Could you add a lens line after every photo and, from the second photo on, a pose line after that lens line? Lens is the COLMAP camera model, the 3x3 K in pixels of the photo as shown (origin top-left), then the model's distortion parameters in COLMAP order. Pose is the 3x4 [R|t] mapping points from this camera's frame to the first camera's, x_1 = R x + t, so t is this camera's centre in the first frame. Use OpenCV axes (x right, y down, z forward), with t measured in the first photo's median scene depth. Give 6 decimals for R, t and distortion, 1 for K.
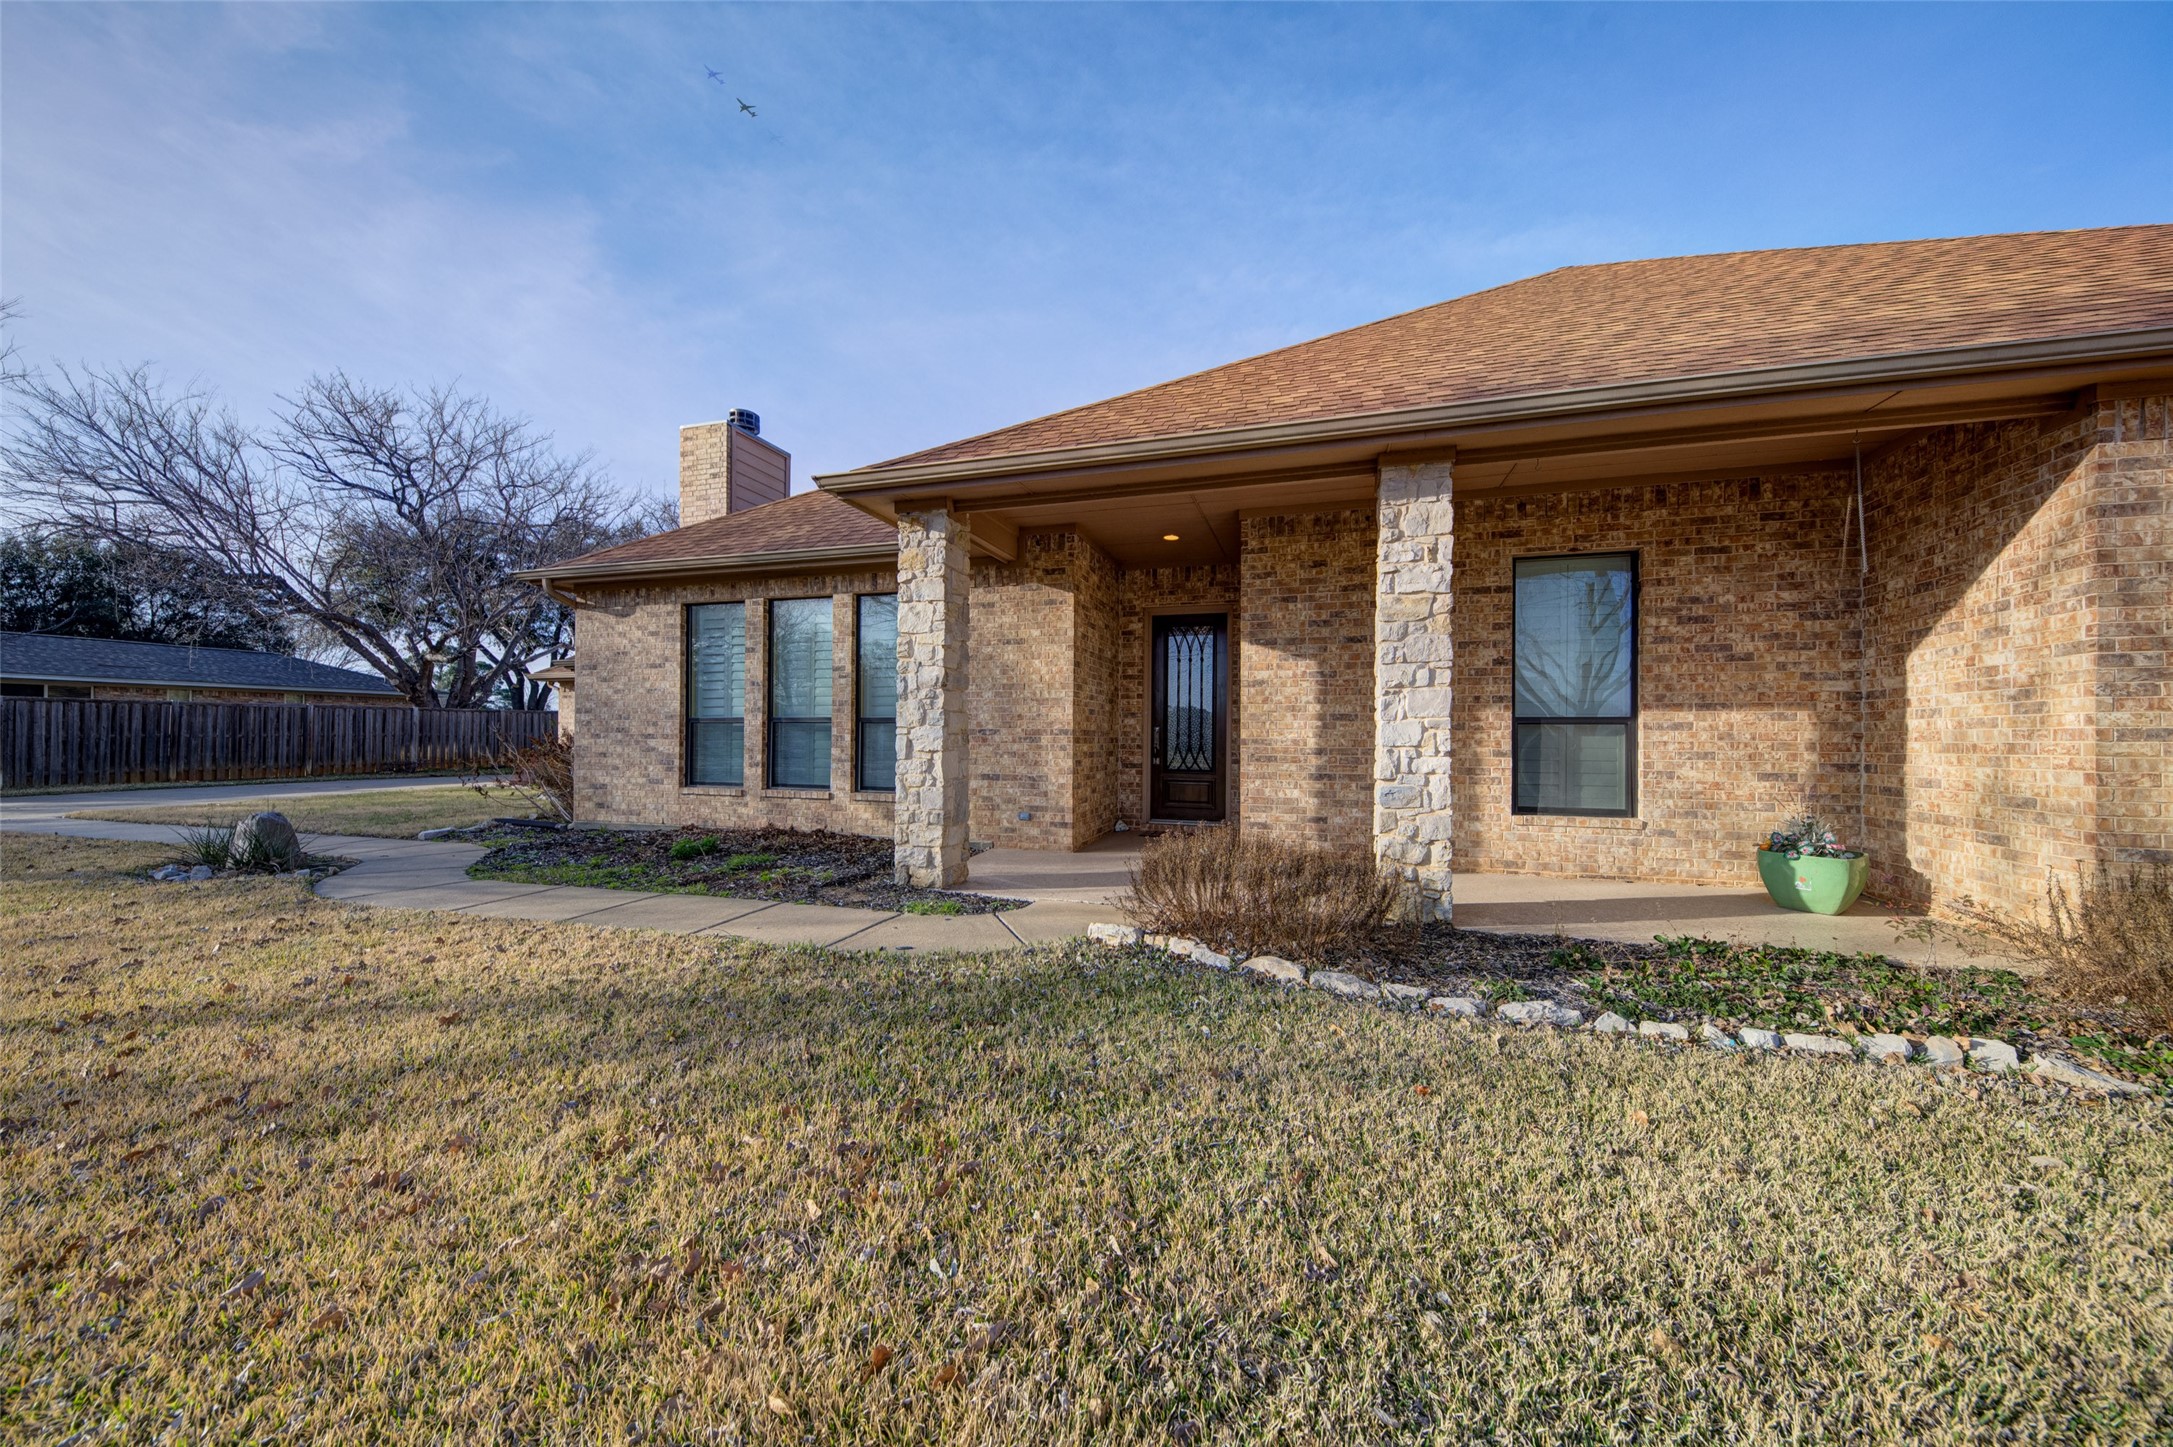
lens RADIAL K [[755.0, 0, 1098.5], [0, 755.0, 731.5], [0, 0, 1]] dist [0.019095, -0.008126]
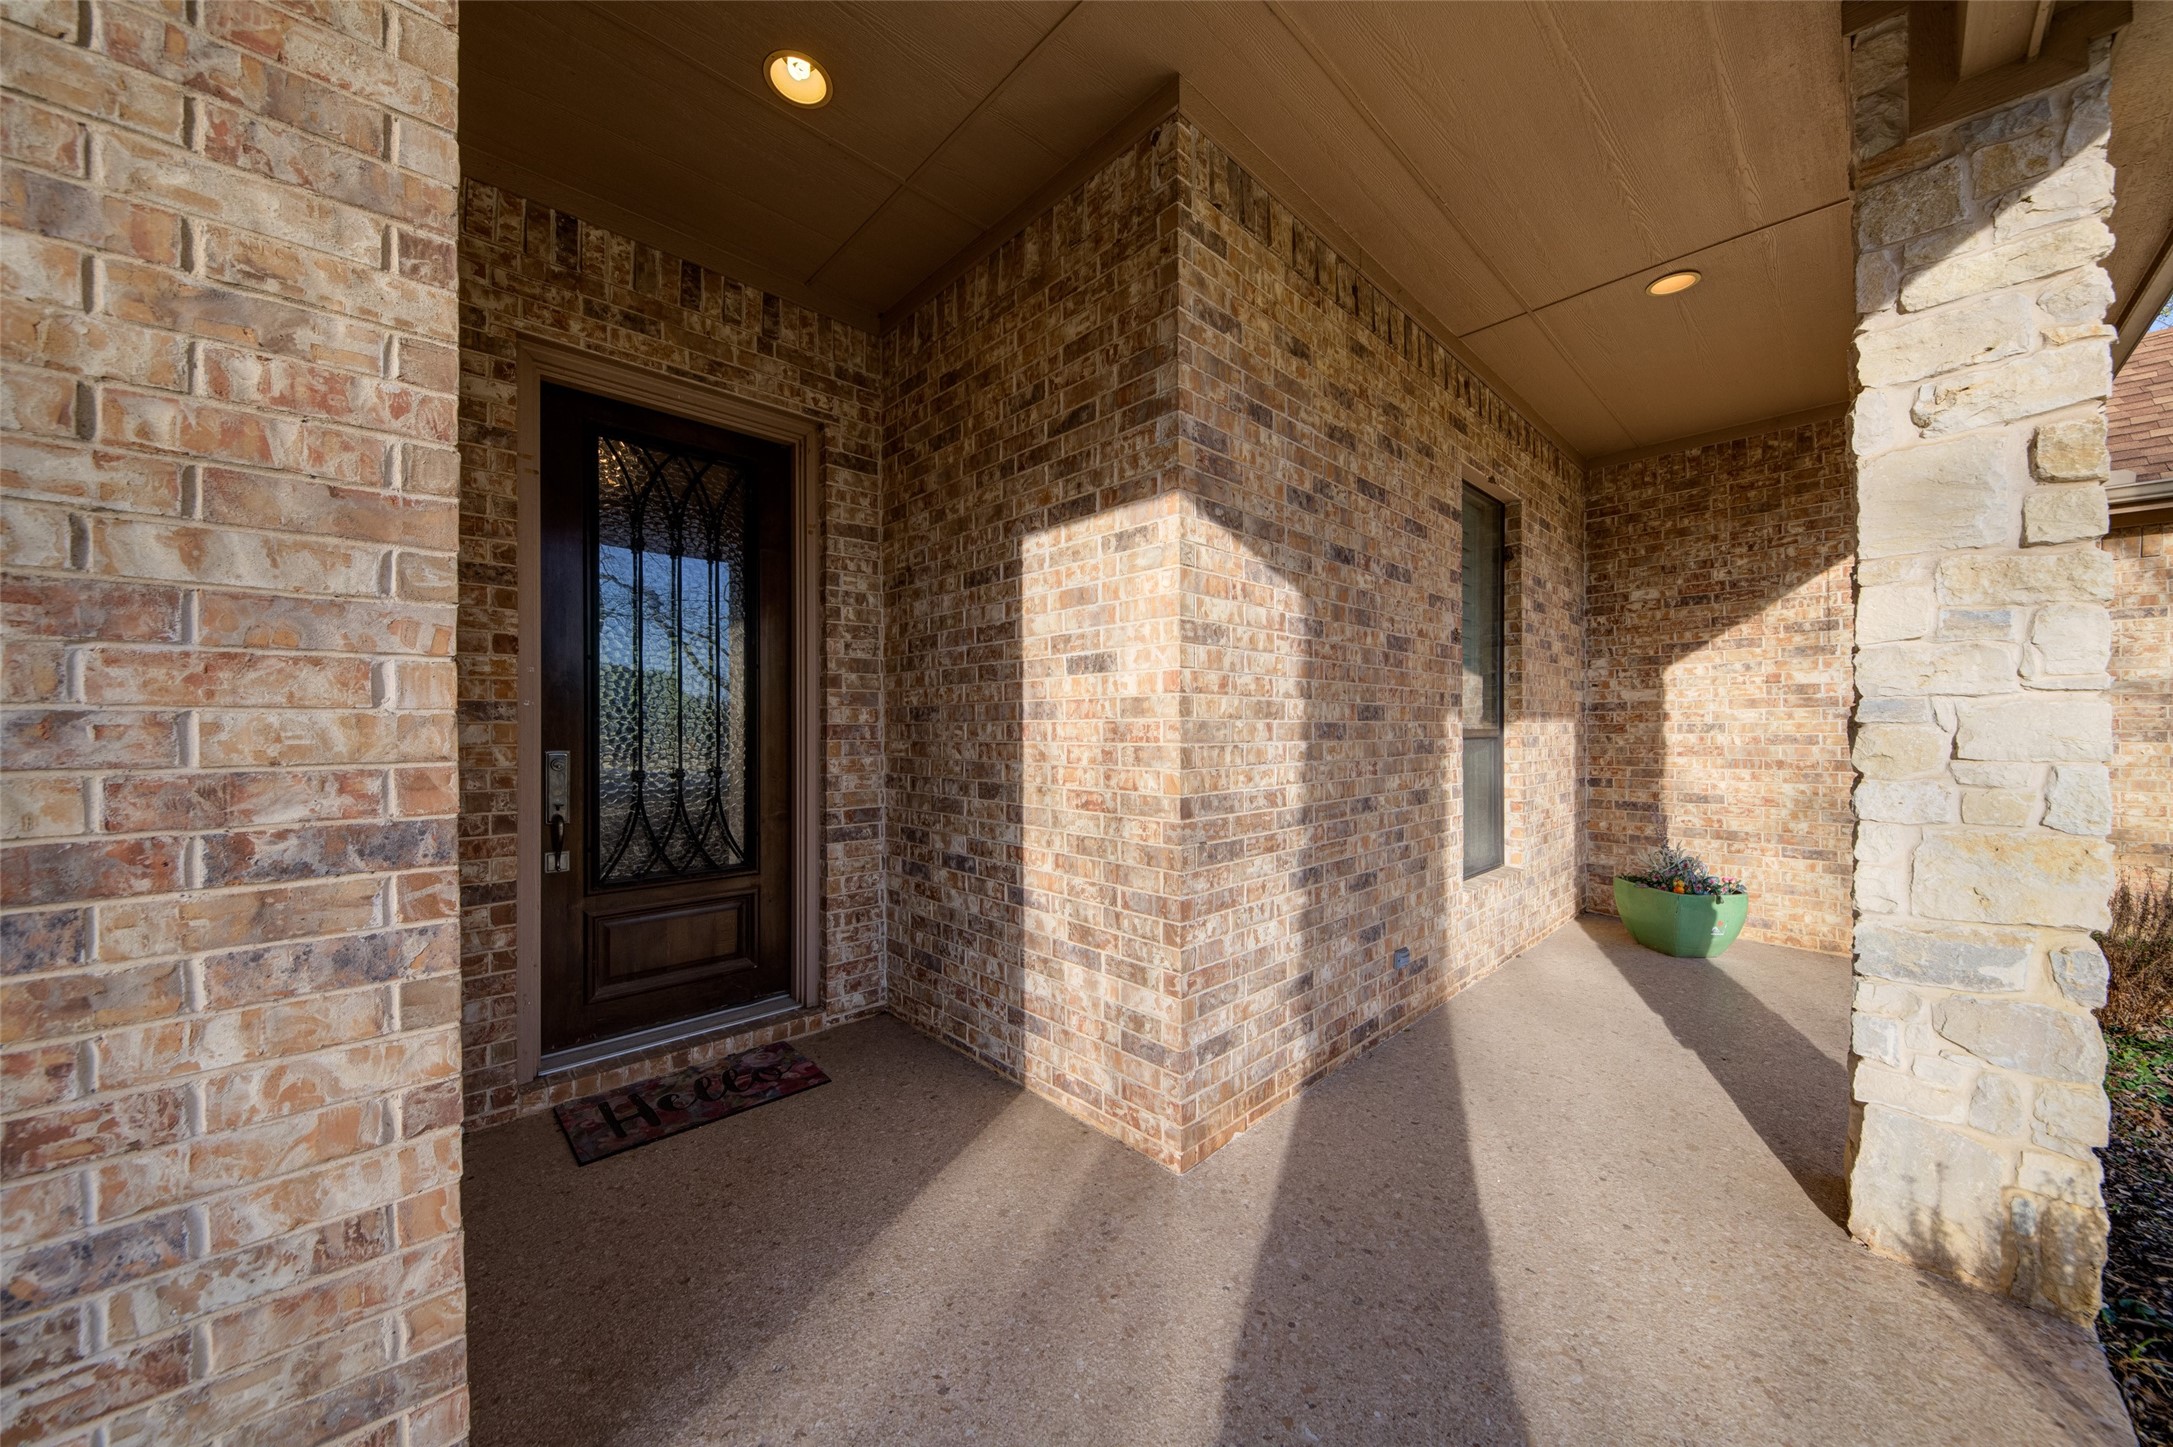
lens RADIAL K [[755.0, 0, 1098.5], [0, 755.0, 731.5], [0, 0, 1]] dist [0.019095, -0.008126]
pose [[0.477809, -0.011924, 0.878383, -0.128186], [-0.000141, 0.999907, 0.013651, -0.026825], [-0.878464, -0.006647, 0.477763, 0.994213]]
